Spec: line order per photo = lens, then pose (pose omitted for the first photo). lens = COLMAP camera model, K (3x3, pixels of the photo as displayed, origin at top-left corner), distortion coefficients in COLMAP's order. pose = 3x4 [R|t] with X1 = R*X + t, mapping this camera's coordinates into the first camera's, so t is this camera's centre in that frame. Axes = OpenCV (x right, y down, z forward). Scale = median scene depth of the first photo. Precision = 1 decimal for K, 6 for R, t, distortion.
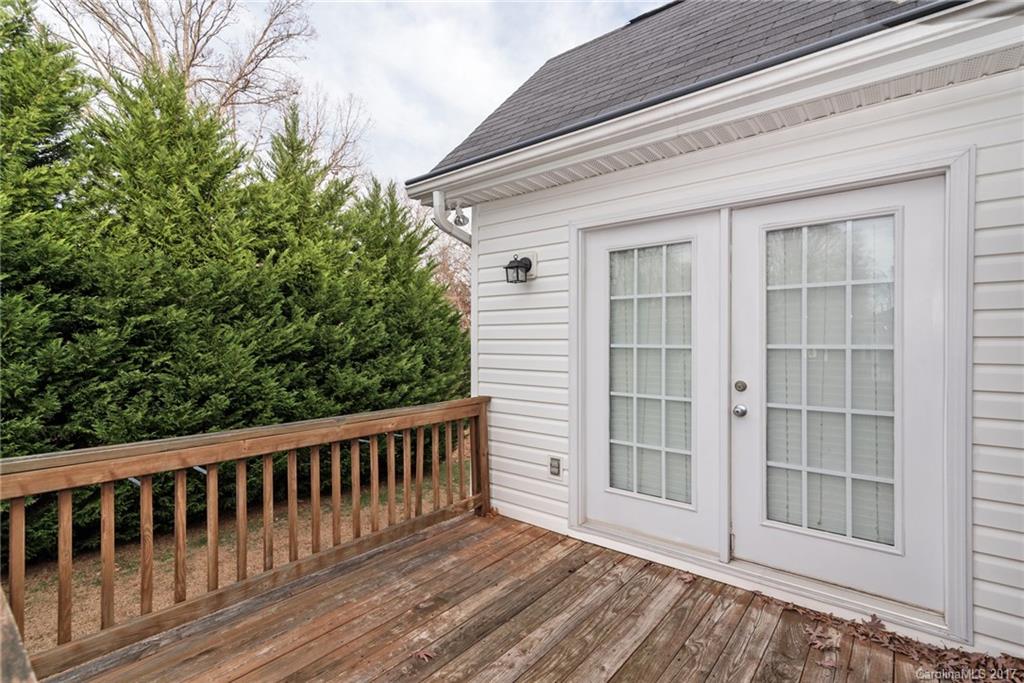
lens RADIAL K [[461.9, 0, 507.6], [0, 461.9, 342.7], [0, 0, 1]] dist [0.002966, 0.000172]
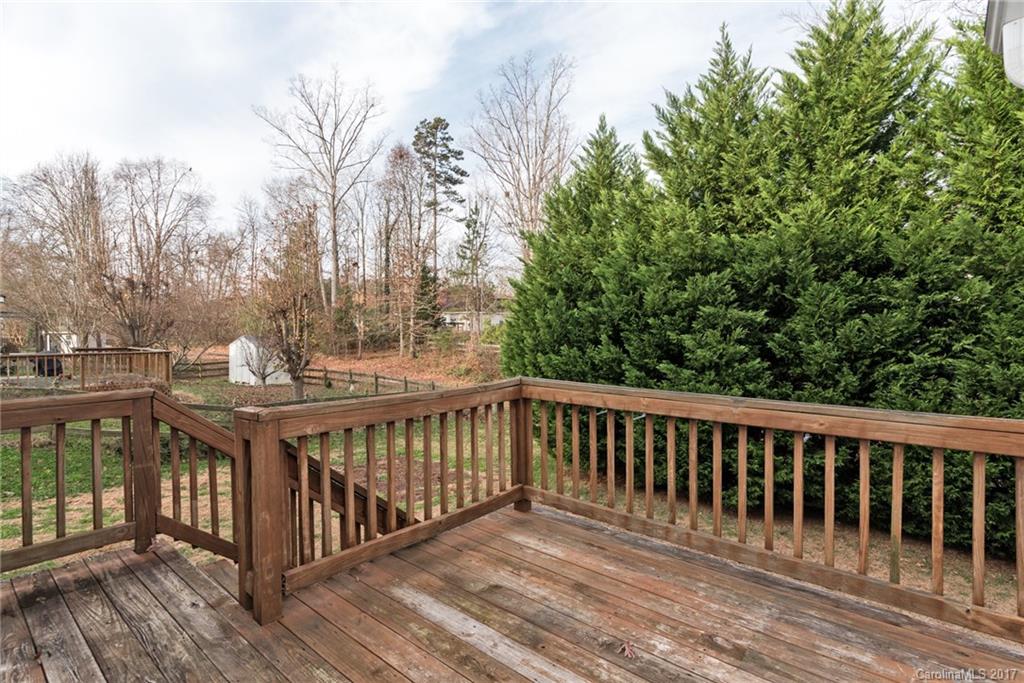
lens RADIAL K [[511.8, 0, 510.5], [0, 511.8, 335.9], [0, 0, 1]] dist [0.004047, 0.000144]
pose [[-0.015351, 0.017191, -0.999734, 0.217639], [-0.003287, 0.999846, 0.017243, 0.010768], [0.999877, 0.003551, -0.015292, 0.206500]]
